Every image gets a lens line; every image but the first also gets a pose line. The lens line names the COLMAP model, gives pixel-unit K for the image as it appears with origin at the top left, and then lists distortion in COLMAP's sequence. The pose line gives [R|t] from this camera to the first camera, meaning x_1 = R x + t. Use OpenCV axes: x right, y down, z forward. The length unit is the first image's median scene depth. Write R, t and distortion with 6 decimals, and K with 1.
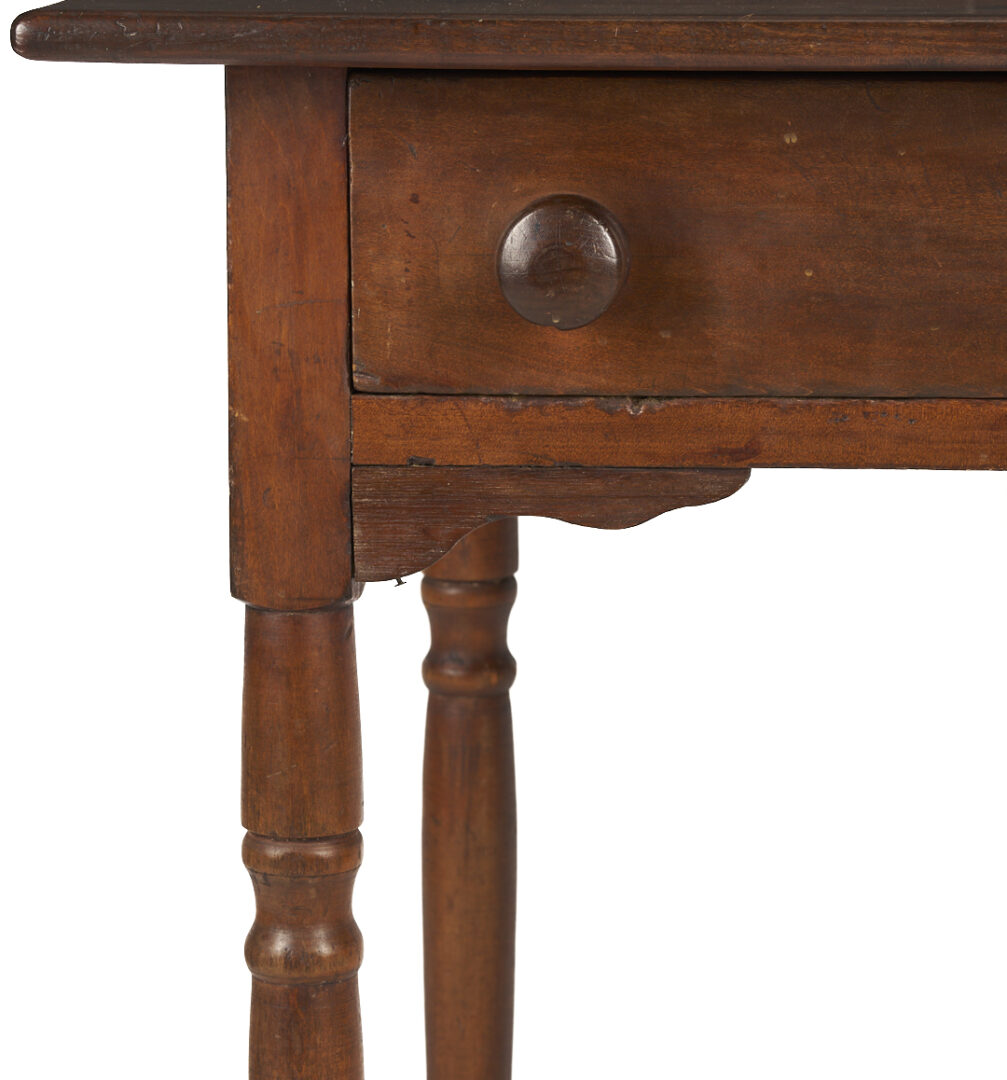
lens RADIAL K [[6327.5, 0, 503.5], [0, 6327.5, 540.0], [0, 0, 1]] dist [0.015411, -5.175554]
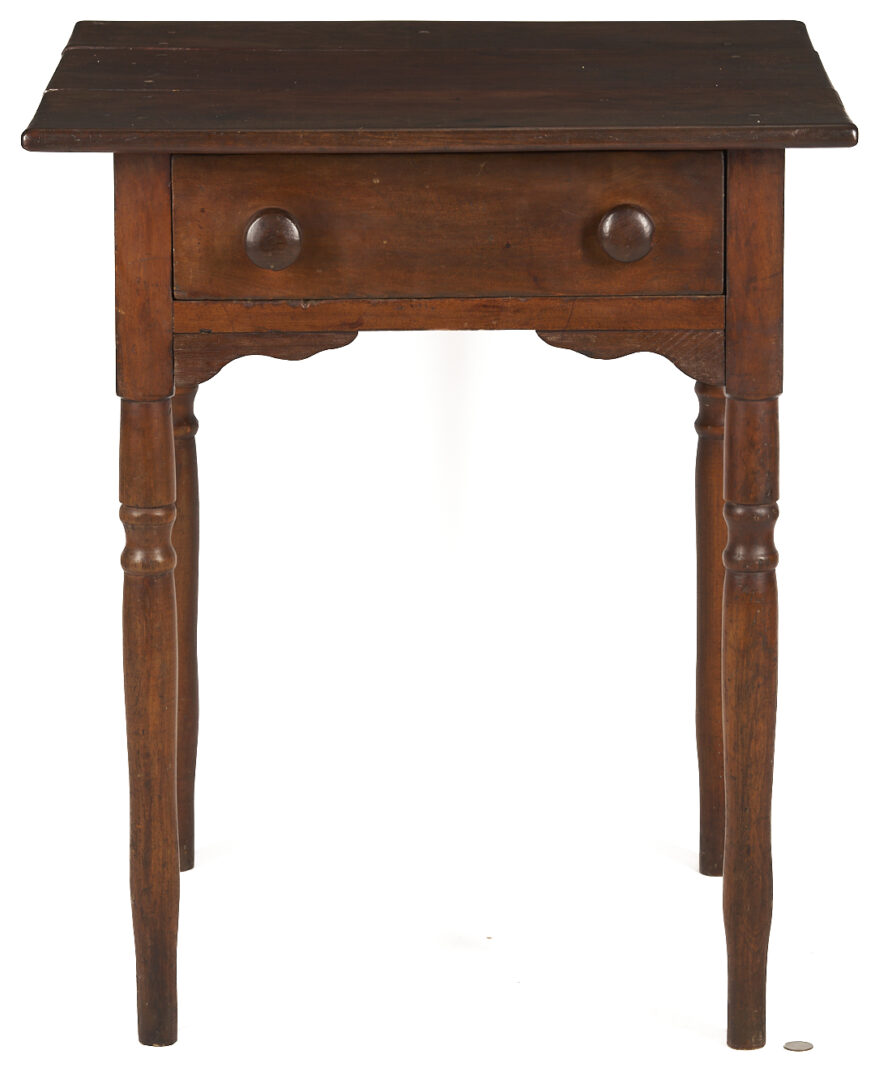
lens RADIAL K [[5600.2, 0, 437.5], [0, 5600.2, 540.0], [0, 0, 1]] dist [-0.168531, 1.299800]
pose [[0.992212, -0.025391, 0.121947, -0.170412], [0.019931, 0.998752, 0.045789, -0.027278], [-0.122957, -0.043002, 0.991480, -0.913517]]
